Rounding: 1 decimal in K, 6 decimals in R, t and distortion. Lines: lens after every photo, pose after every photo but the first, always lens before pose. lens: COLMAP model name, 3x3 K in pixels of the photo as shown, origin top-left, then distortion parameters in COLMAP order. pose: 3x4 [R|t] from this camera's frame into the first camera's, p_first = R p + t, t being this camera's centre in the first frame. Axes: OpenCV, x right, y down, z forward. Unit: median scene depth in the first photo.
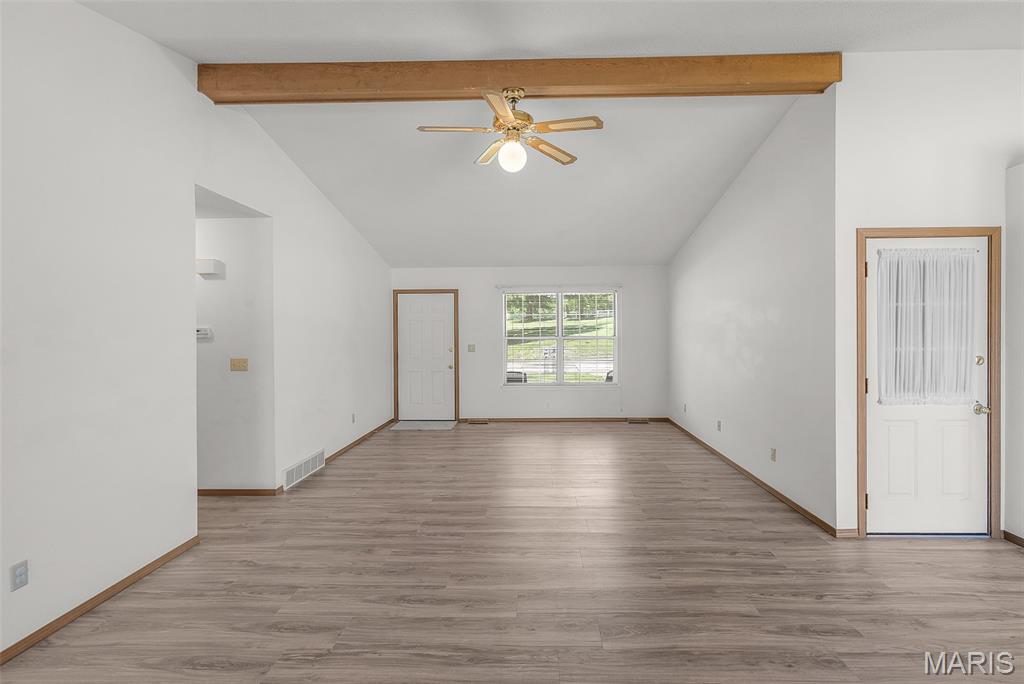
lens RADIAL K [[463.5, 0, 521.7], [0, 463.5, 334.3], [0, 0, 1]] dist [-0.012413, 0.006120]
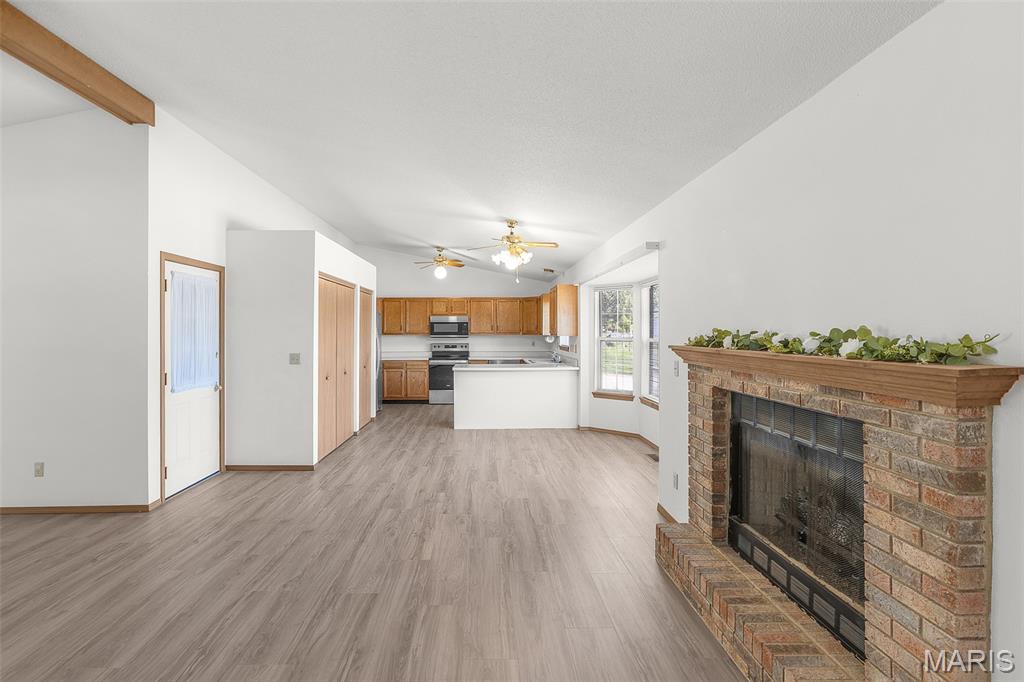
lens RADIAL K [[475.0, 0, 486.7], [0, 475.0, 324.6], [0, 0, 1]] dist [0.002101, 0.001490]
pose [[-0.027747, 0.021512, 0.999383, -0.553248], [0.013233, 0.999689, -0.021151, 0.004082], [-0.999527, 0.012638, -0.028023, 0.172778]]
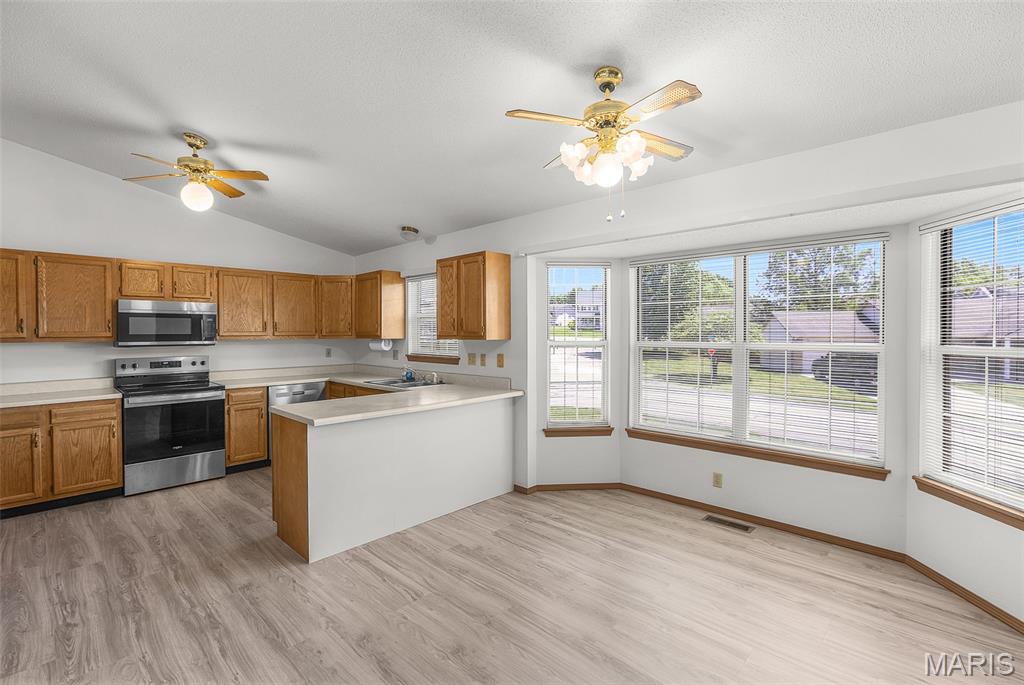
lens RADIAL K [[463.5, 0, 509.2], [0, 463.5, 335.5], [0, 0, 1]] dist [-0.012413, 0.006120]
pose [[-0.739841, 0.004371, 0.672767, 0.741700], [0.016333, 0.999801, 0.011466, -0.010691], [-0.672583, 0.019472, -0.739765, 0.658557]]
